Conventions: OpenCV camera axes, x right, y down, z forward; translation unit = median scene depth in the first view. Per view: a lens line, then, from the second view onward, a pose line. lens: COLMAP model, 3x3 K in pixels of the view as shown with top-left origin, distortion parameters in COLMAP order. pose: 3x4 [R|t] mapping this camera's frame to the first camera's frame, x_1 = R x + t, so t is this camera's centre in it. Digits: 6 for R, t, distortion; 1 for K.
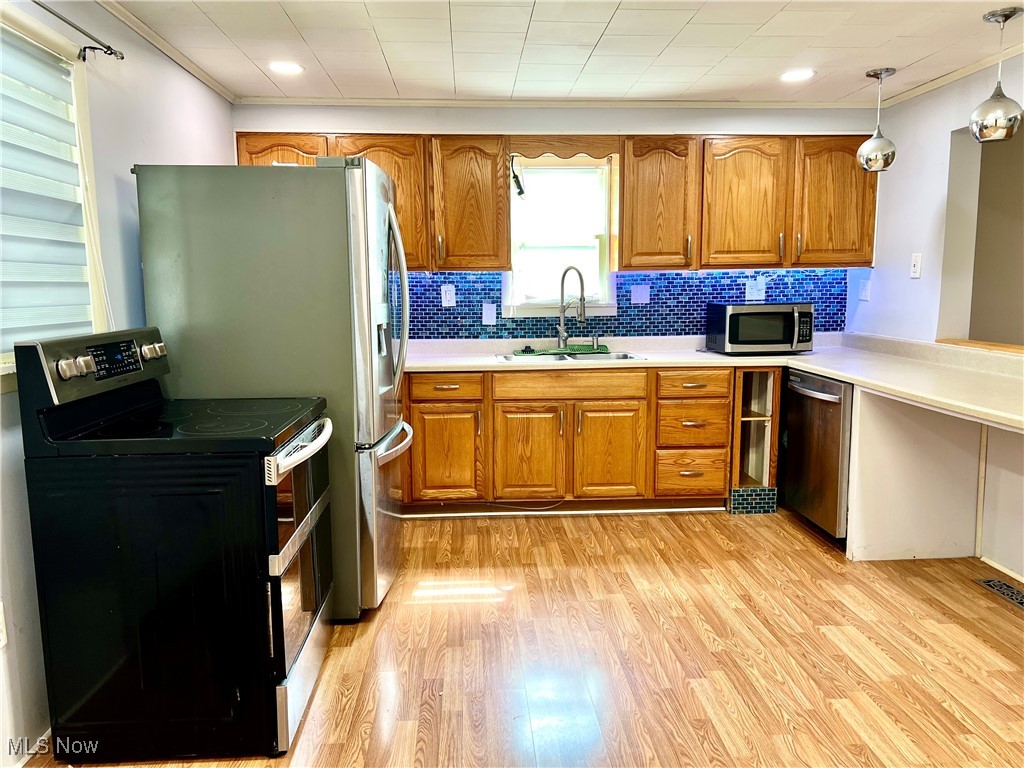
lens RADIAL K [[763.6, 0, 512.8], [0, 763.6, 388.6], [0, 0, 1]] dist [0.076712, -0.086845]
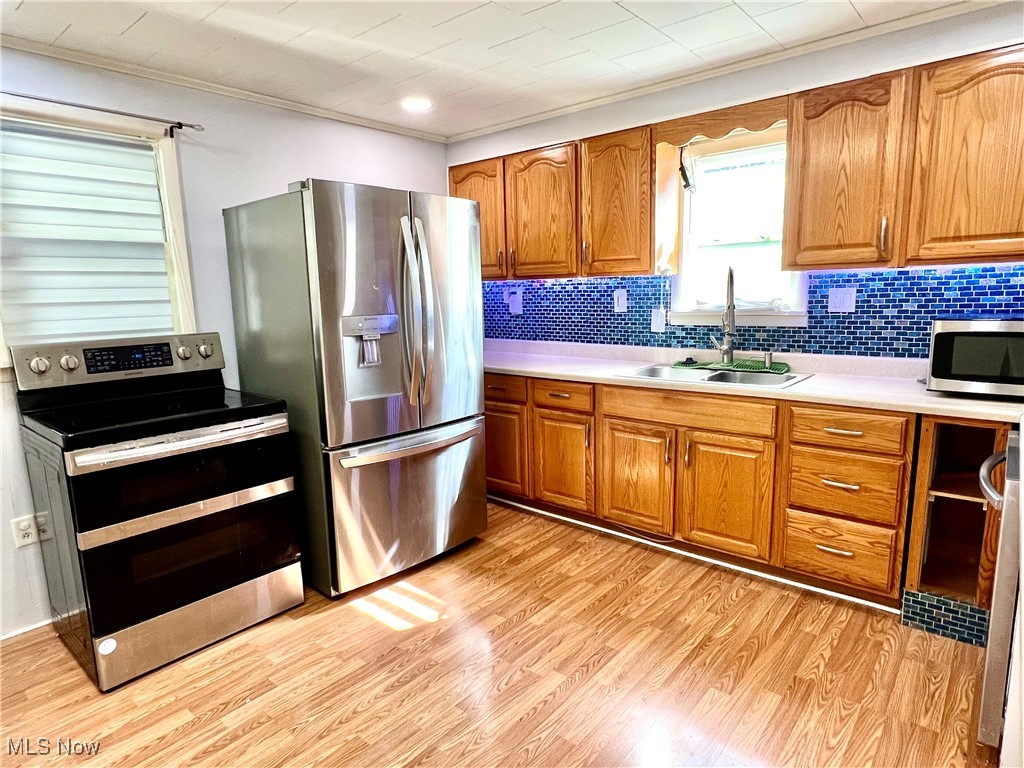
lens RADIAL K [[589.1, 0, 512.6], [0, 589.1, 389.4], [0, 0, 1]] dist [0.002161, -0.001067]
pose [[0.723636, 0.106452, -0.681923, 0.381452], [-0.075027, 0.994312, 0.075601, -0.061447], [0.686092, -0.003545, 0.727506, 0.390800]]
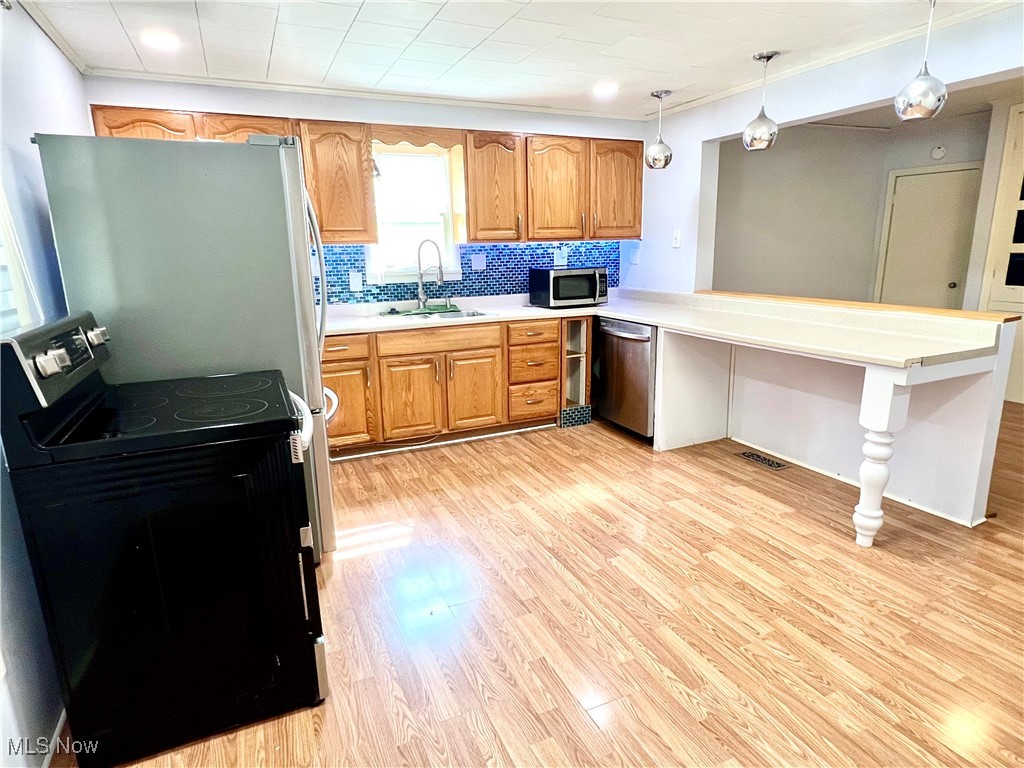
lens RADIAL K [[589.1, 0, 510.4], [0, 589.1, 388.0], [0, 0, 1]] dist [0.002161, -0.001067]
pose [[0.933716, -0.093961, 0.345466, -0.151140], [0.061770, 0.992755, 0.103063, -0.017803], [-0.352647, -0.074892, 0.932755, 0.084898]]
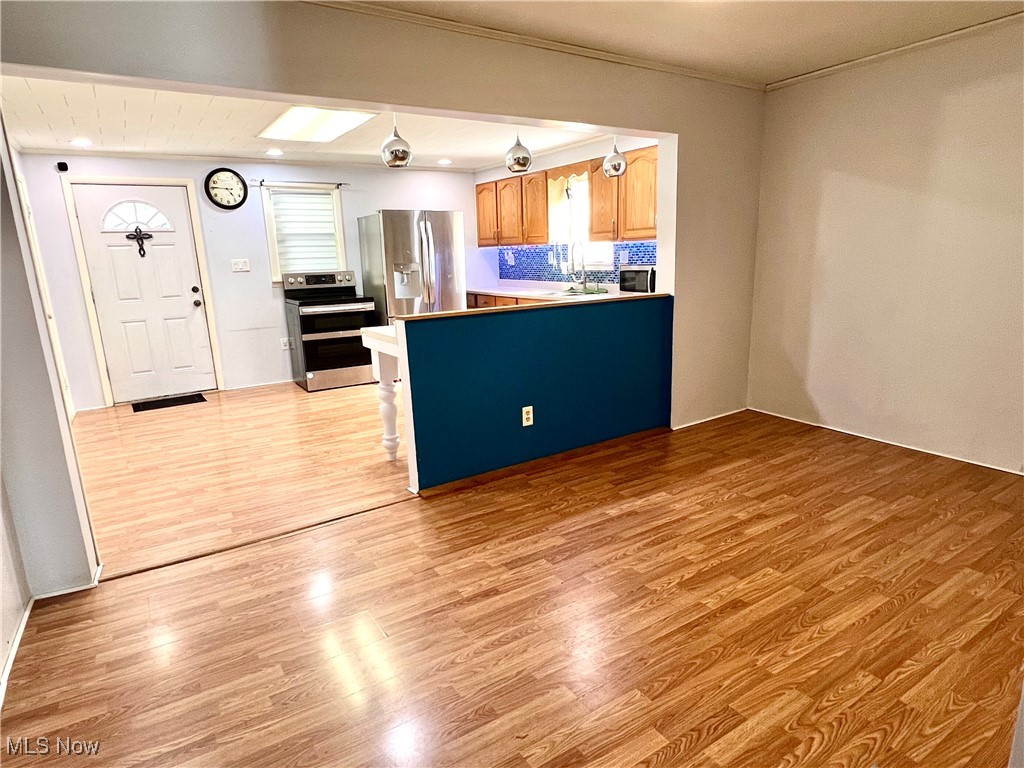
lens RADIAL K [[589.1, 0, 510.0], [0, 589.1, 386.0], [0, 0, 1]] dist [0.002161, -0.001067]
pose [[0.488319, 0.187615, -0.852259, 1.261336], [-0.094457, 0.982242, 0.162108, -0.042765], [0.867538, 0.001341, 0.497369, 0.229750]]
